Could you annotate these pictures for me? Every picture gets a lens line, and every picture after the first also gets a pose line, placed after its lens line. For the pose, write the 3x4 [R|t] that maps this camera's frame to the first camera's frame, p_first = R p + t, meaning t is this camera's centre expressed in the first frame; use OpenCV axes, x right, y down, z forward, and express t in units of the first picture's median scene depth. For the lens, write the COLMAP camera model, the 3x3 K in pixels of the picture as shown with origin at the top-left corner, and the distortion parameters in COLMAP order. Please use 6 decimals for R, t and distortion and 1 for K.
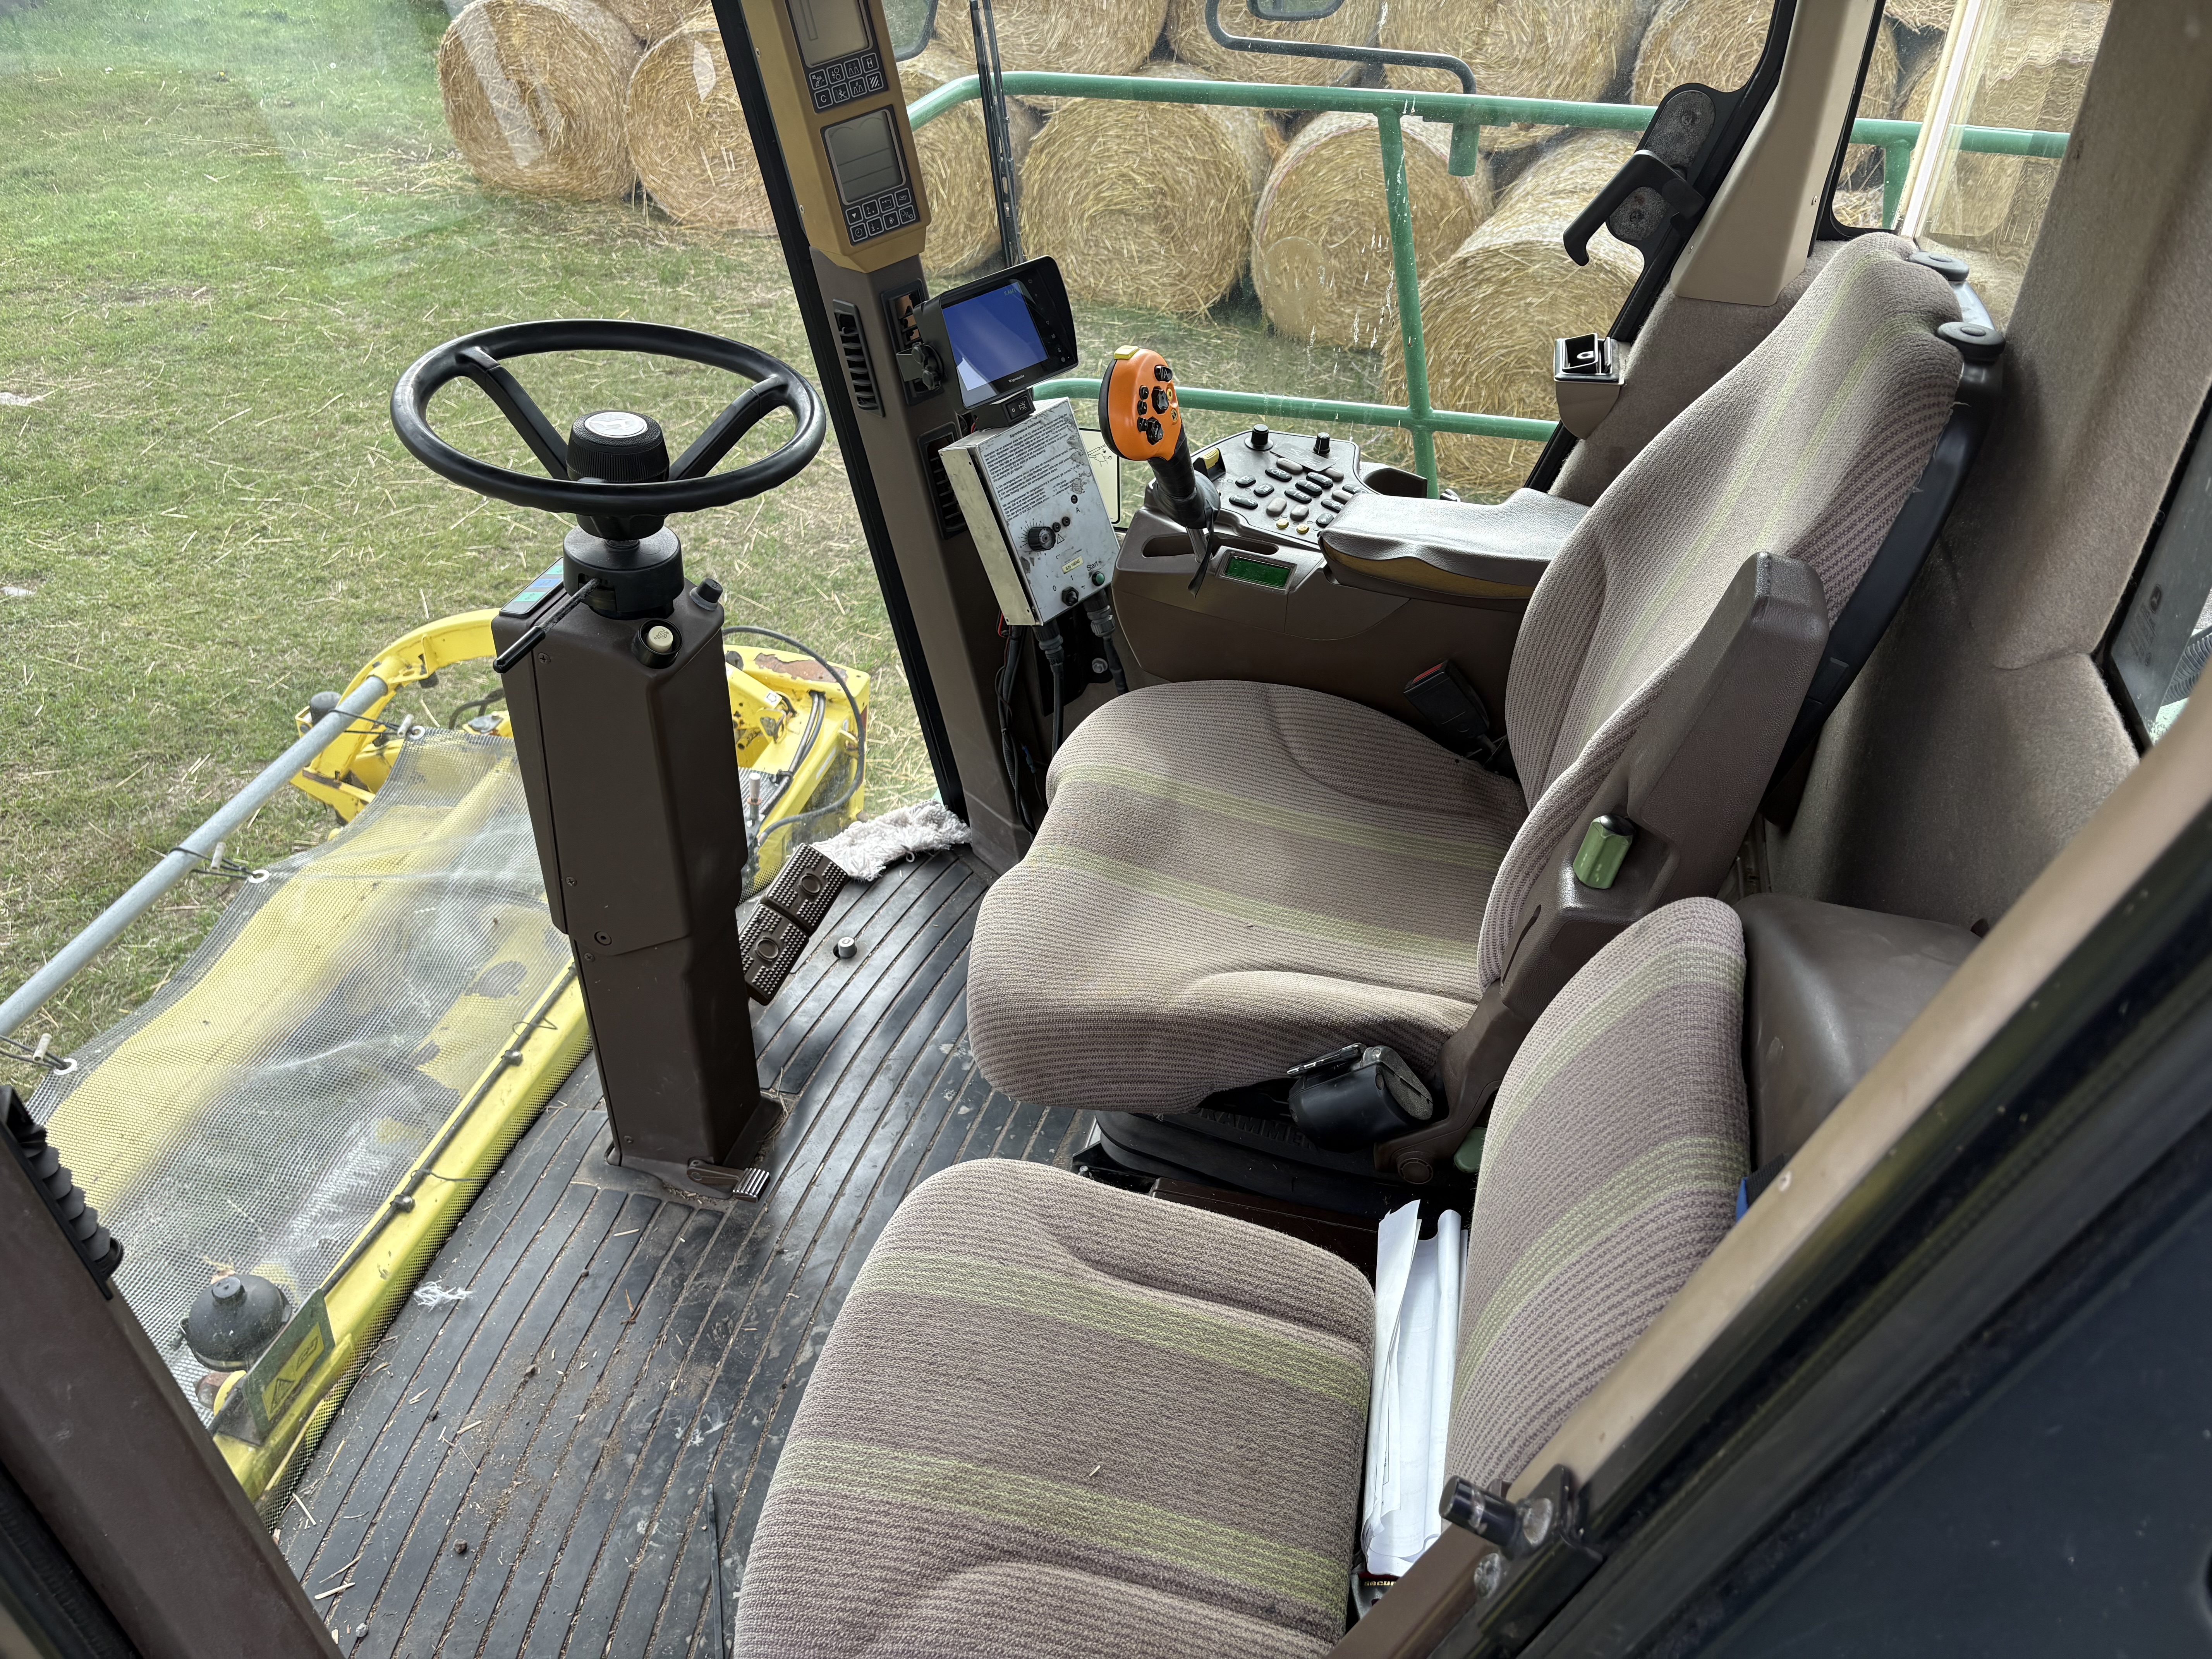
lens RADIAL K [[1664.2, 0, 1102.0], [0, 1664.2, 832.7], [0, 0, 1]] dist [0.006274, 0.000450]
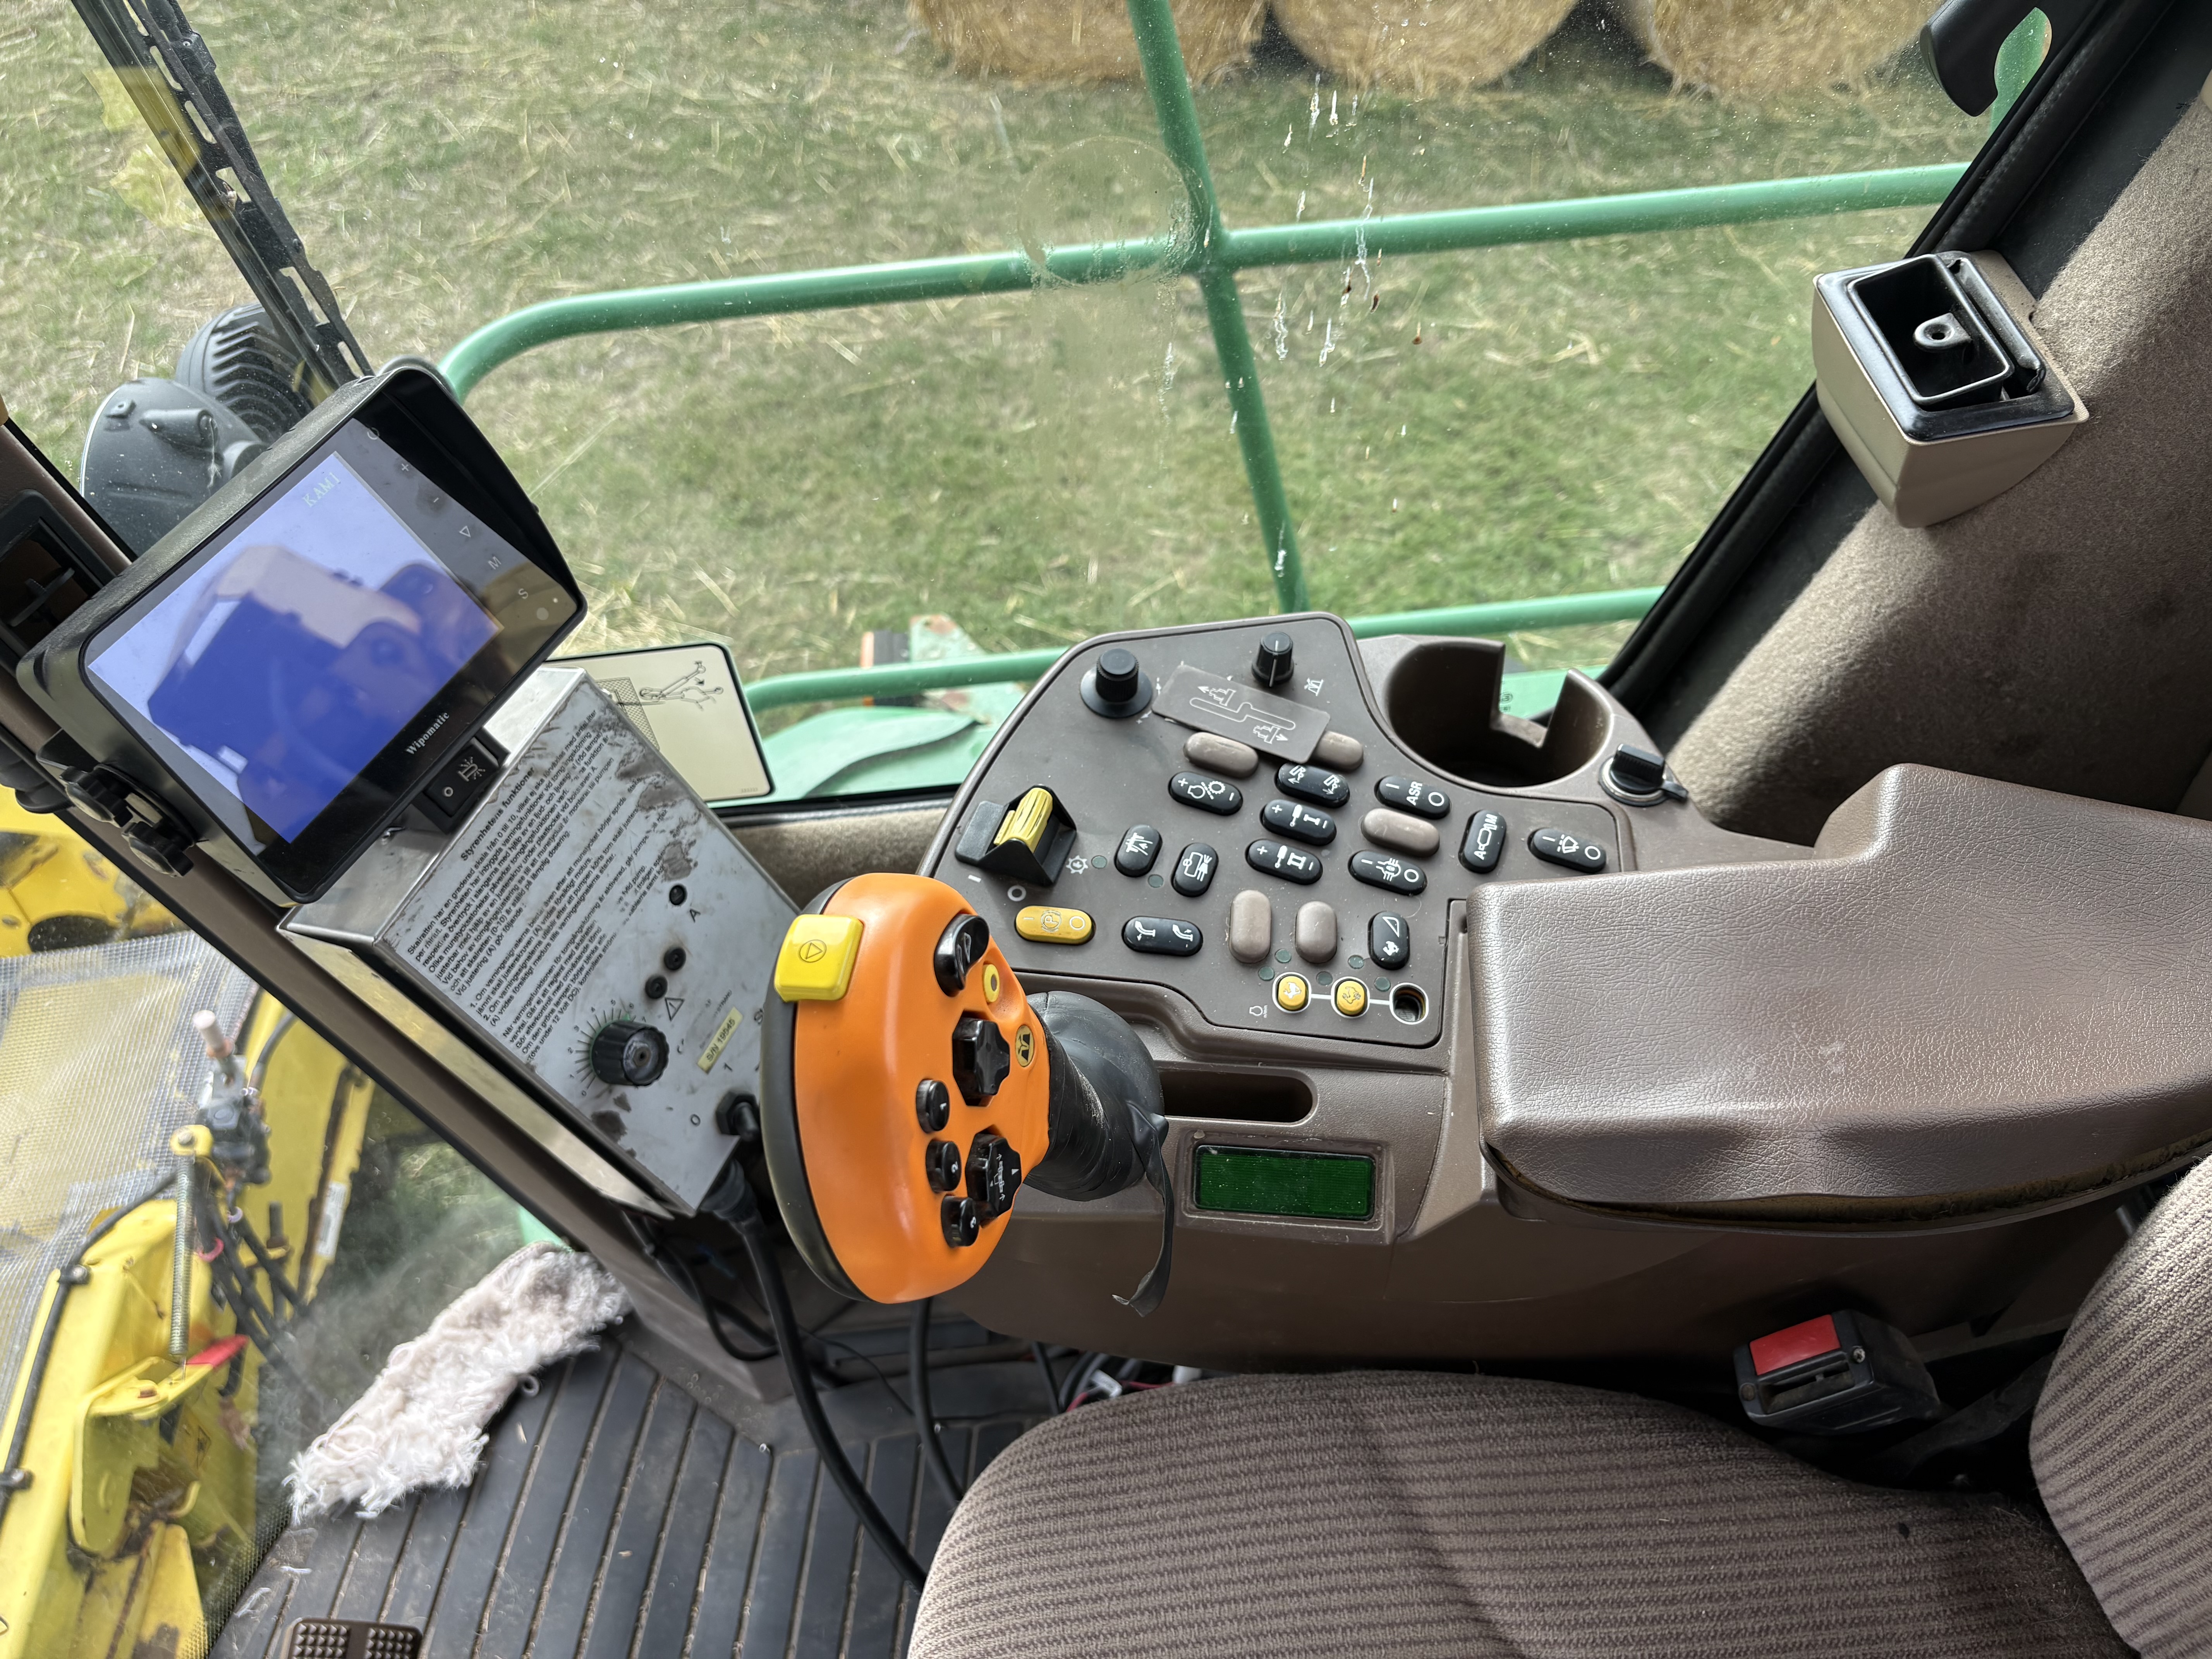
lens RADIAL K [[1827.0, 0, 1111.8], [0, 1827.0, 825.2], [0, 0, 1]] dist [0.008582, -0.002560]
pose [[0.943209, -0.287570, 0.166315, 0.014233], [0.250652, 0.944621, 0.211811, -0.299048], [-0.218015, -0.158095, 0.963055, 0.594636]]
